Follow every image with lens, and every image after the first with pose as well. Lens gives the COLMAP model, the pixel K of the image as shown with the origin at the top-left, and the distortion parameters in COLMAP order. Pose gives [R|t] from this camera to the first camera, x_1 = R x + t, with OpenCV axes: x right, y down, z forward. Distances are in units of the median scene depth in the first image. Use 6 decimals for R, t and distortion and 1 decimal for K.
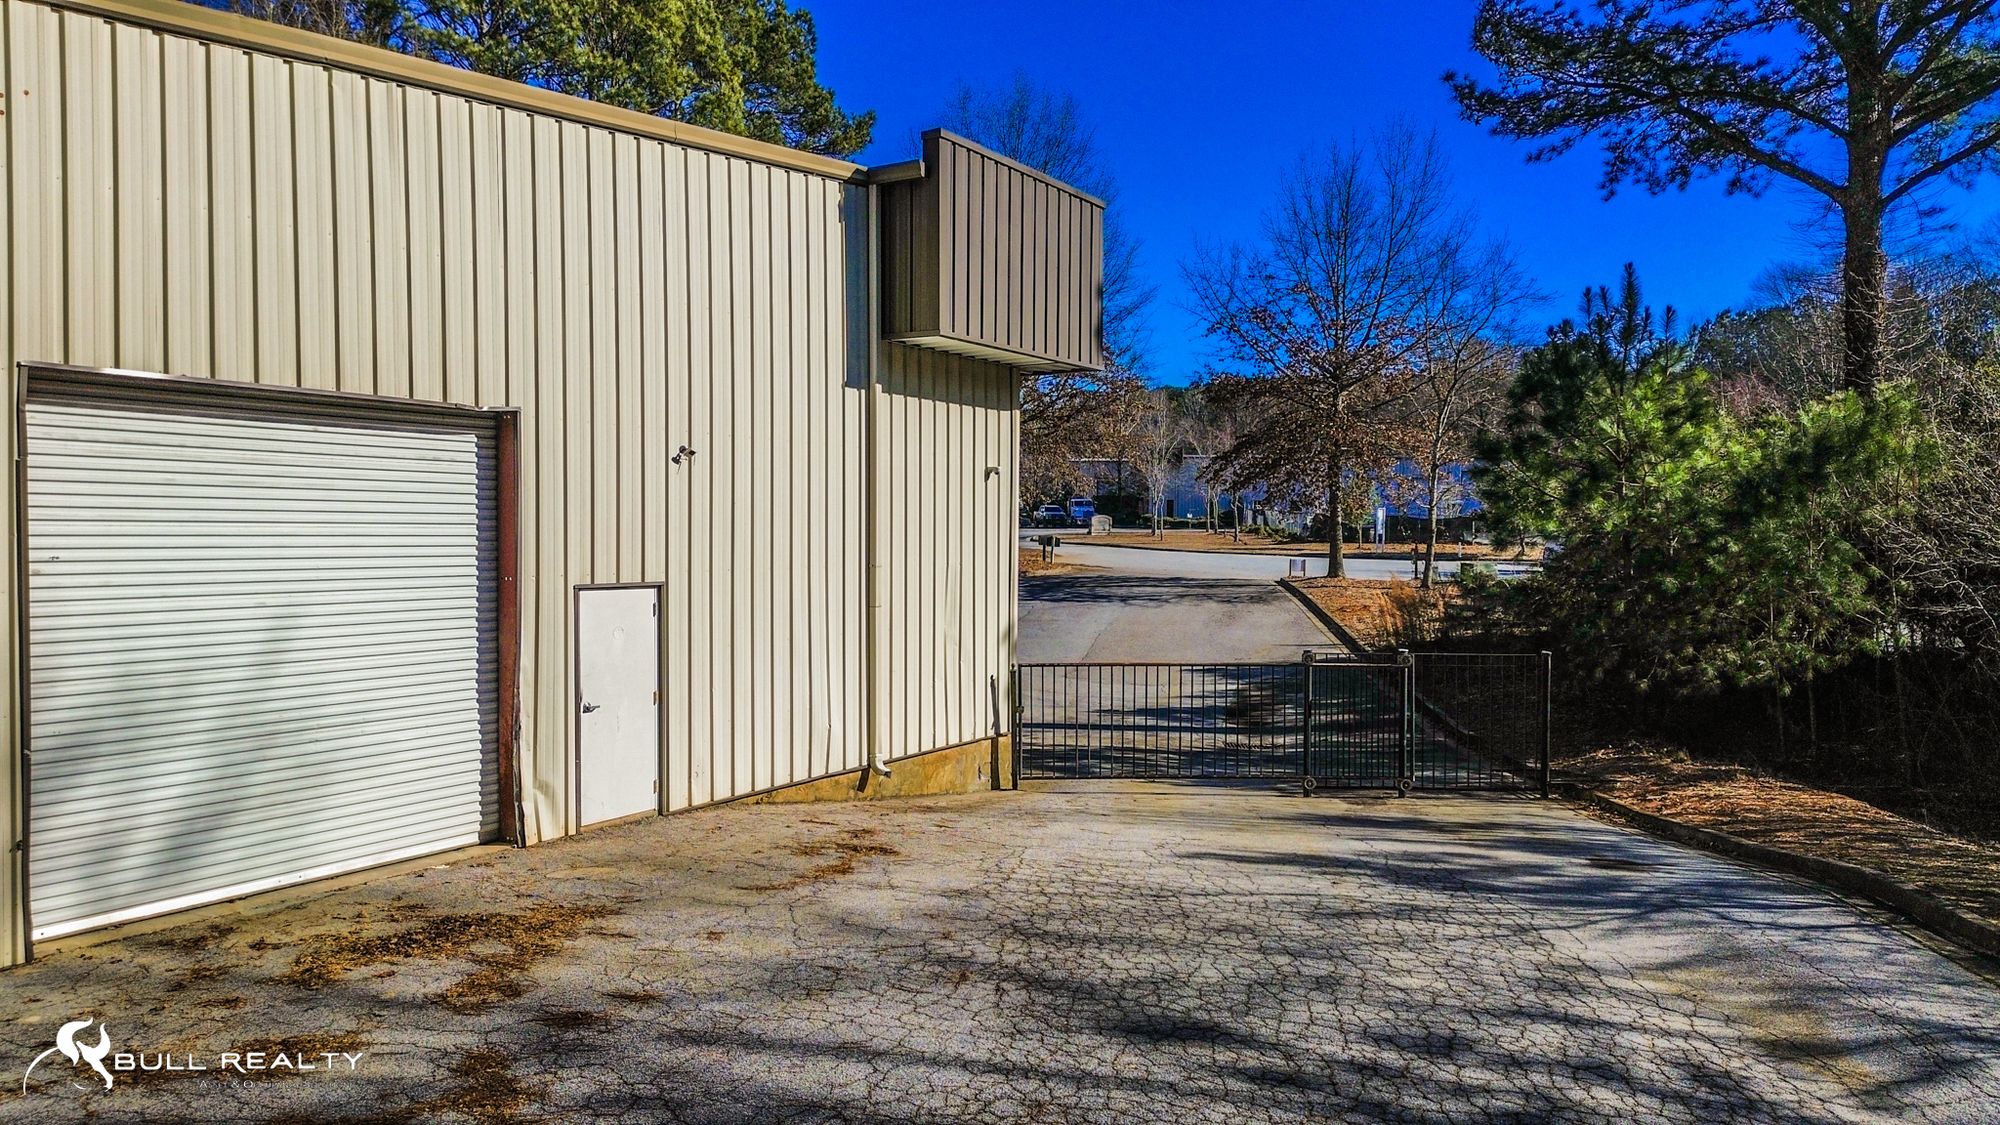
lens RADIAL K [[1372.7, 0, 1000.9], [0, 1372.7, 557.2], [0, 0, 1]] dist [0.090549, -0.096851]
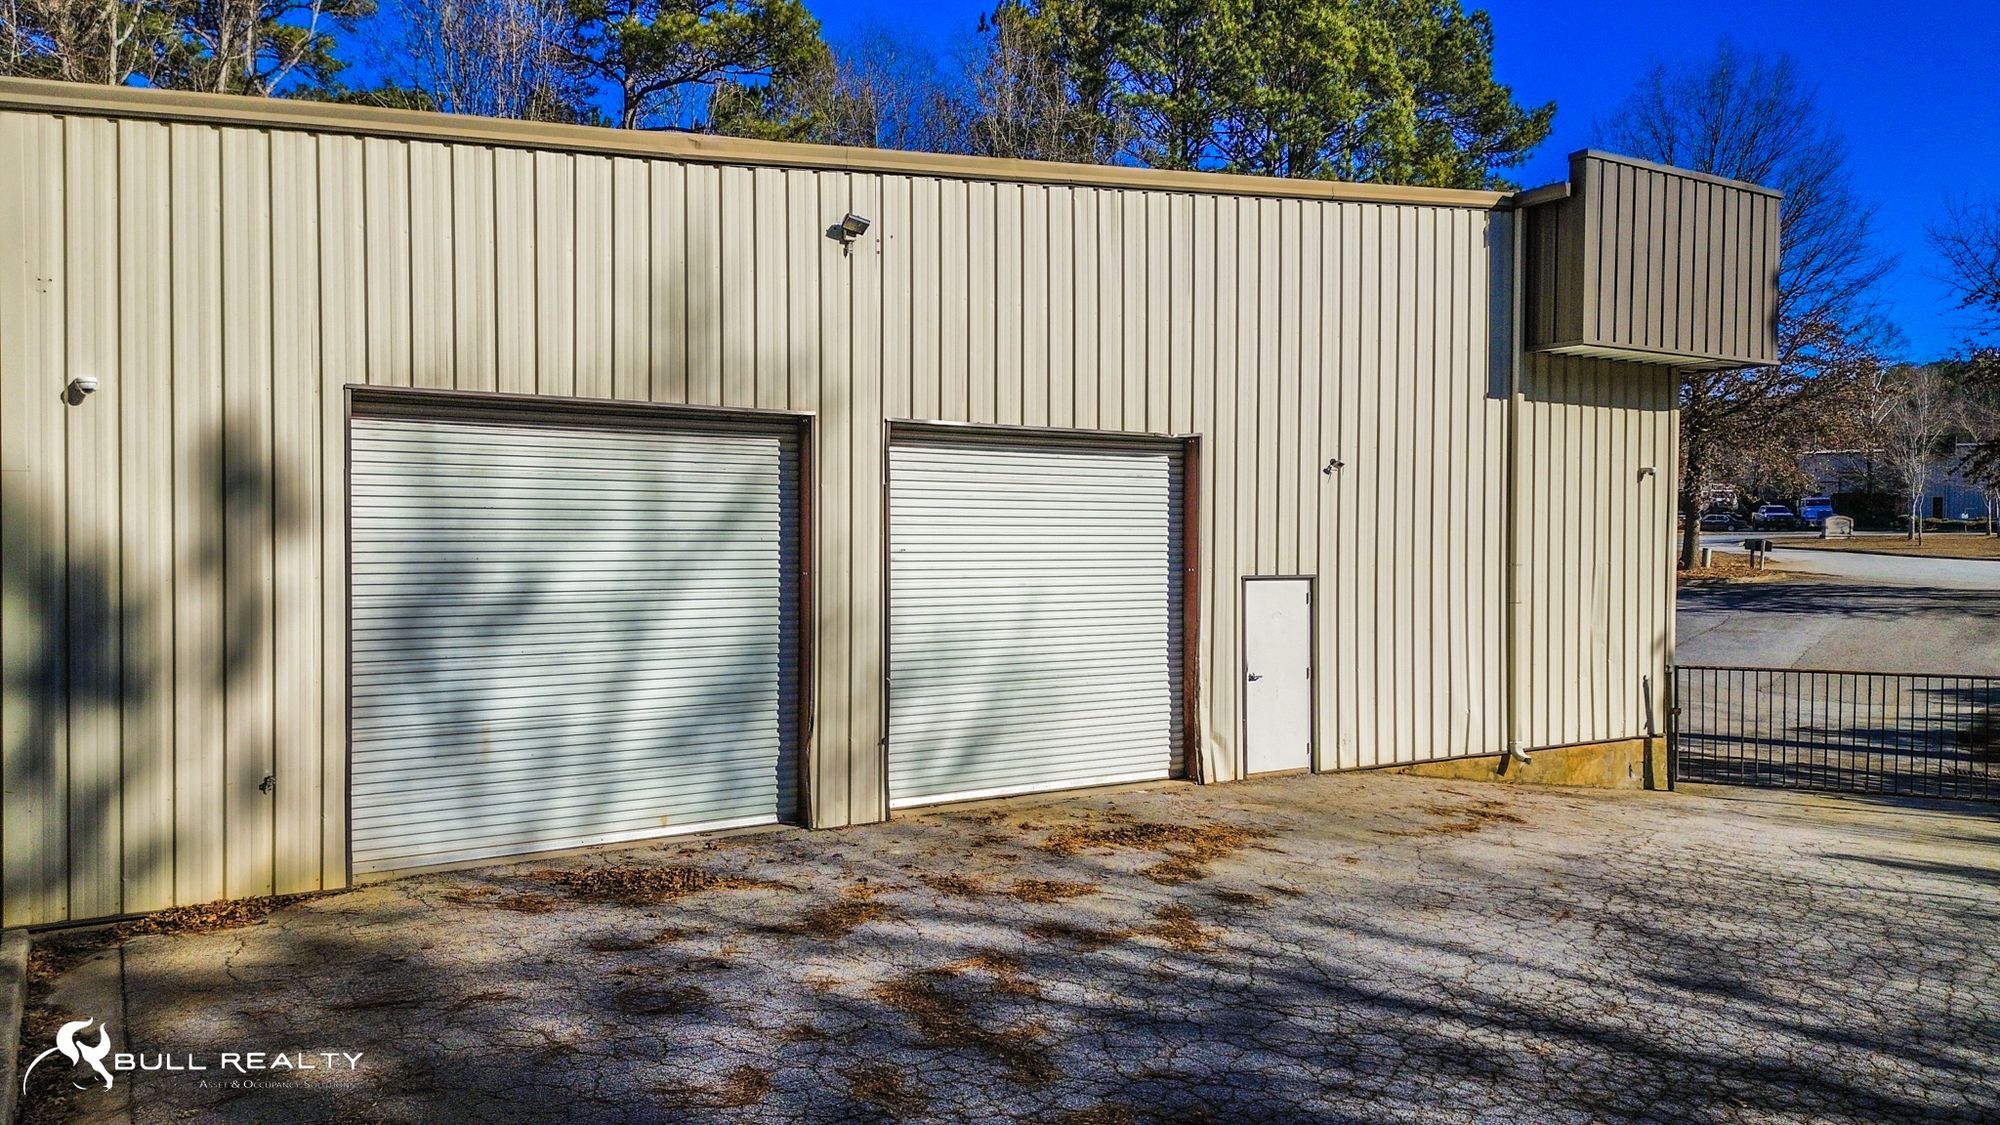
lens RADIAL K [[1372.7, 0, 1000.9], [0, 1372.7, 557.2], [0, 0, 1]] dist [0.090549, -0.096851]
pose [[0.888368, 0.006544, -0.459086, 0.055585], [-0.008210, 0.999965, -0.001632, 0.006630], [0.459060, 0.005219, 0.888390, -0.163436]]
